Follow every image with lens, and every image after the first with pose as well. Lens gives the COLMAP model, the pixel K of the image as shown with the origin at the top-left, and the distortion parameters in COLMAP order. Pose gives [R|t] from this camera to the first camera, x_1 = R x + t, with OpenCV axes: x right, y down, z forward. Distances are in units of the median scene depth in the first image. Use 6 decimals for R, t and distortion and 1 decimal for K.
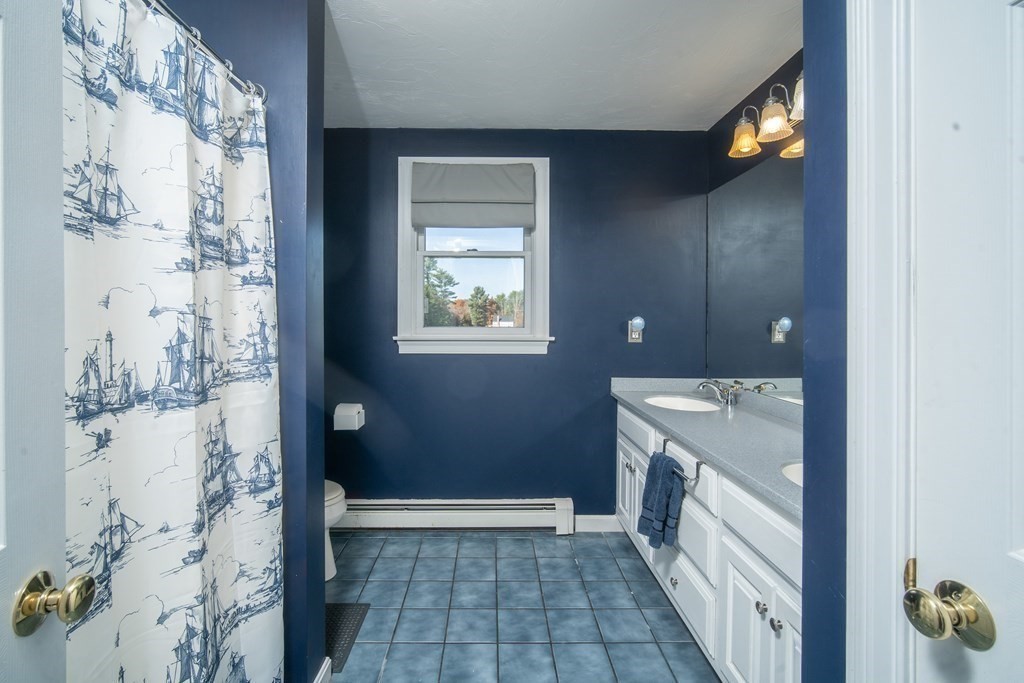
lens RADIAL K [[469.8, 0, 511.0], [0, 469.8, 317.3], [0, 0, 1]] dist [0.000015, -0.000011]
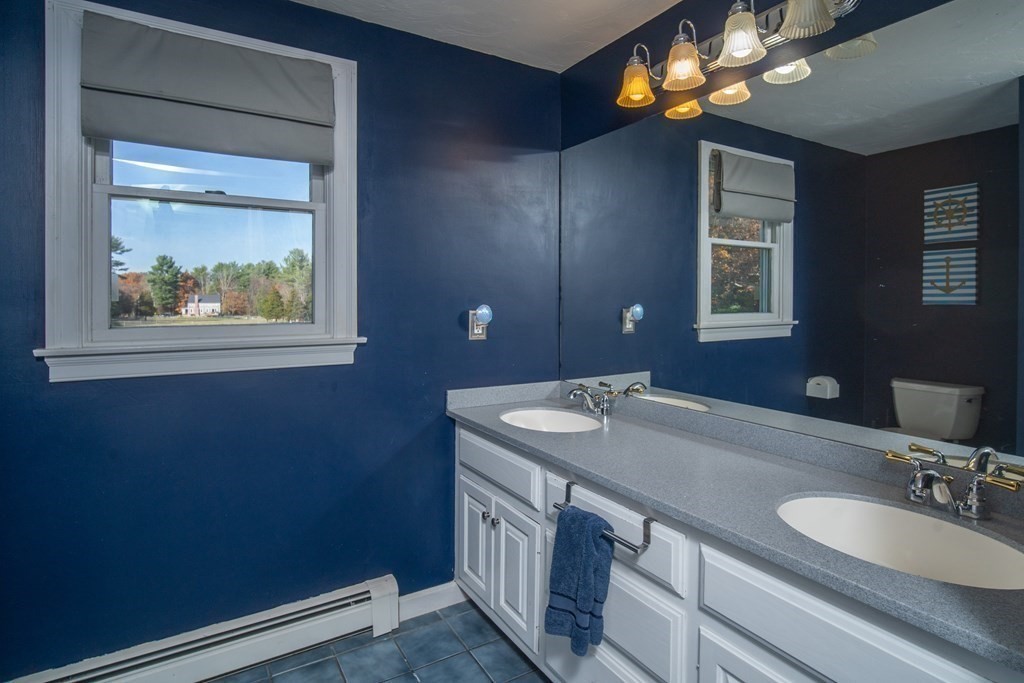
lens RADIAL K [[502.1, 0, 513.5], [0, 502.1, 297.2], [0, 0, 1]] dist [-0.009620, 0.000027]
pose [[0.850570, -0.004921, 0.525839, -0.101602], [0.002658, 0.999984, 0.005059, -0.016983], [-0.525856, -0.002906, 0.850569, 0.302510]]
